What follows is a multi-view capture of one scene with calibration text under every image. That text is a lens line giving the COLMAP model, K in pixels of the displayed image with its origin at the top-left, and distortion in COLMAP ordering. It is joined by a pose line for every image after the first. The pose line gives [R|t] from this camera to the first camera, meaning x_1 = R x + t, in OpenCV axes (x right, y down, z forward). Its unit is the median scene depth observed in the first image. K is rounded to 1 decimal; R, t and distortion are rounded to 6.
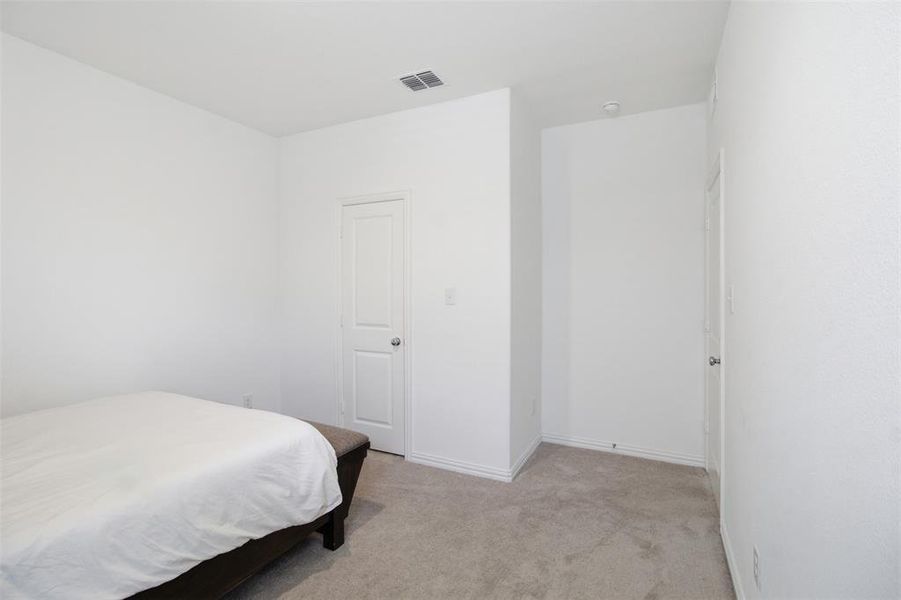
lens RADIAL K [[417.1, 0, 454.2], [0, 417.1, 292.5], [0, 0, 1]] dist [-0.000550, 0.000748]
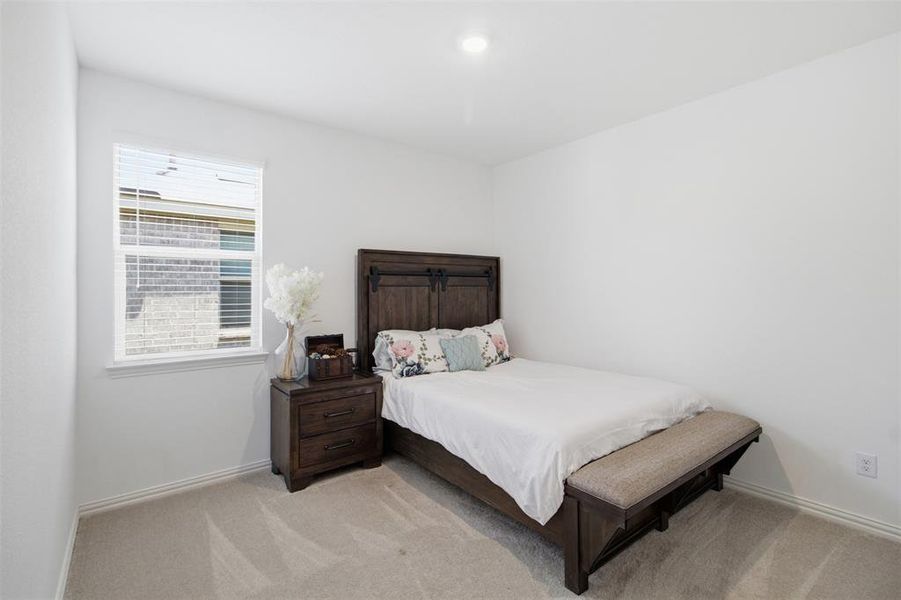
lens RADIAL K [[417.1, 0, 454.2], [0, 417.1, 292.5], [0, 0, 1]] dist [-0.000550, 0.000748]
pose [[-0.436864, 0.004197, -0.899518, 0.741189], [-0.001365, 0.999985, 0.005329, -0.009735], [0.899527, 0.003556, -0.436852, 1.429829]]
